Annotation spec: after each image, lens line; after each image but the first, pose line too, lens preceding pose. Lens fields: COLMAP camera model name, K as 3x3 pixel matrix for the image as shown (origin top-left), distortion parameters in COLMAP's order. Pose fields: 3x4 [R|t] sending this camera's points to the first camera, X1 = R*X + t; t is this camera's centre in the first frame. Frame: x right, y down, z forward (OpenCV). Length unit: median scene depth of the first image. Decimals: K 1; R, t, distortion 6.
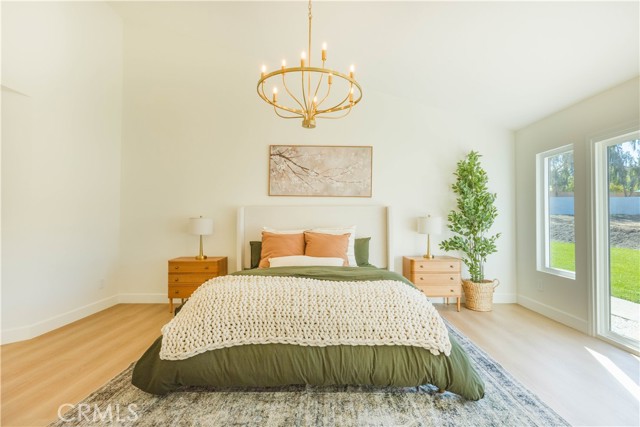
lens RADIAL K [[294.3, 0, 320.8], [0, 294.3, 214.0], [0, 0, 1]] dist [0.000123, 0.001568]
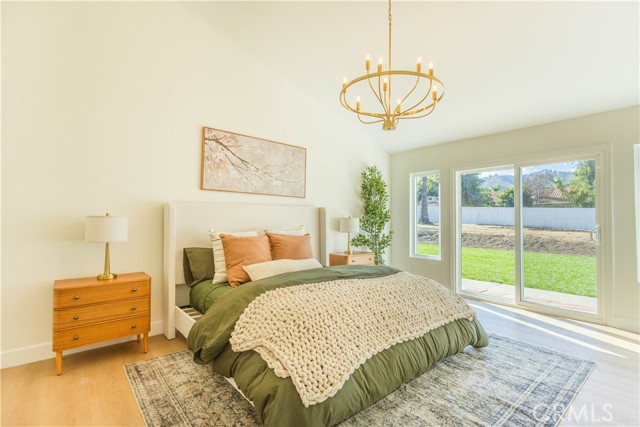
lens RADIAL K [[294.3, 0, 320.8], [0, 294.3, 216.2], [0, 0, 1]] dist [0.000123, 0.001568]
pose [[0.767946, 0.012313, 0.640396, -0.438161], [-0.013161, 0.999907, -0.003442, 0.008225], [-0.640380, -0.005785, 0.768037, 0.183950]]
